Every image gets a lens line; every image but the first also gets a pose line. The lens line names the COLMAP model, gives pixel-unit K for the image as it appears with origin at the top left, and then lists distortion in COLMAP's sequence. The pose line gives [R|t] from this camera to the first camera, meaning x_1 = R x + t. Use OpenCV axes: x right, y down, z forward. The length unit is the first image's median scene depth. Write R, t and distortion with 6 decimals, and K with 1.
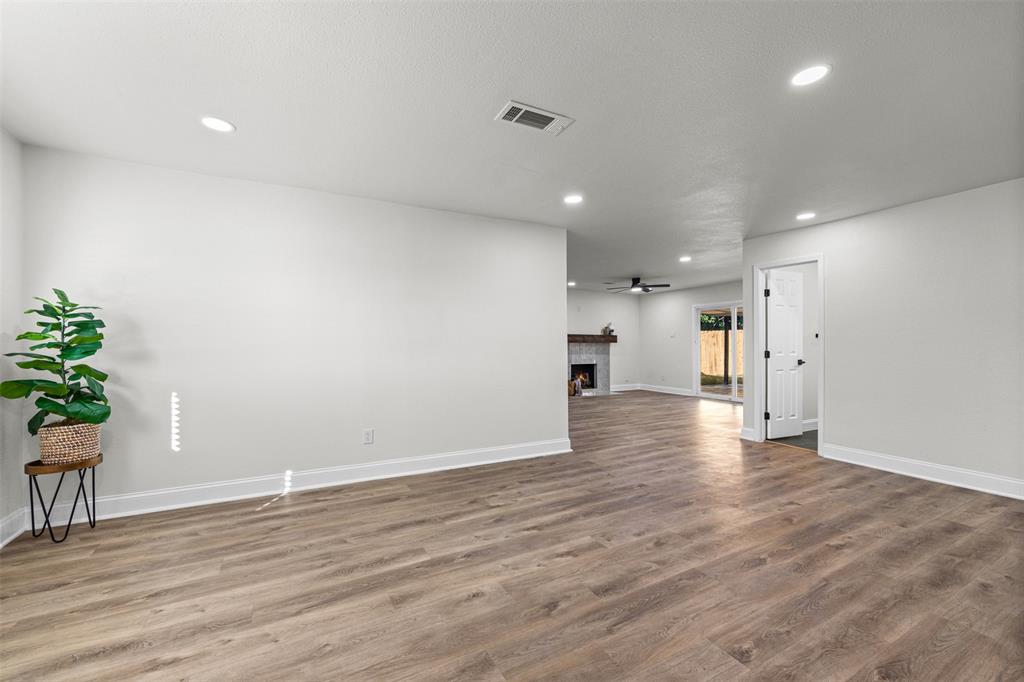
lens RADIAL K [[411.6, 0, 516.0], [0, 411.6, 344.2], [0, 0, 1]] dist [-0.000494, 0.001313]
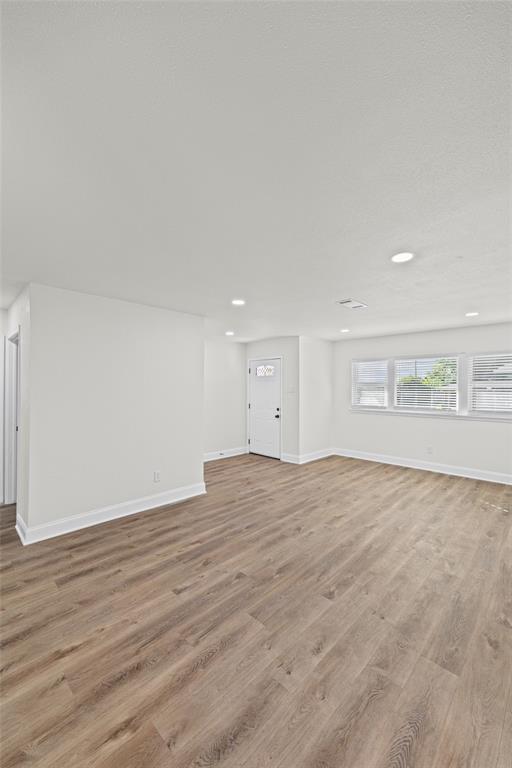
lens RADIAL K [[308.7, 0, 261.8], [0, 308.7, 395.9], [0, 0, 1]] dist [-0.000494, 0.001313]
pose [[-0.955081, 0.006022, -0.296282, 0.711995], [-0.002341, 0.999609, 0.027864, -0.094798], [0.296334, 0.027306, -0.954694, 1.768333]]
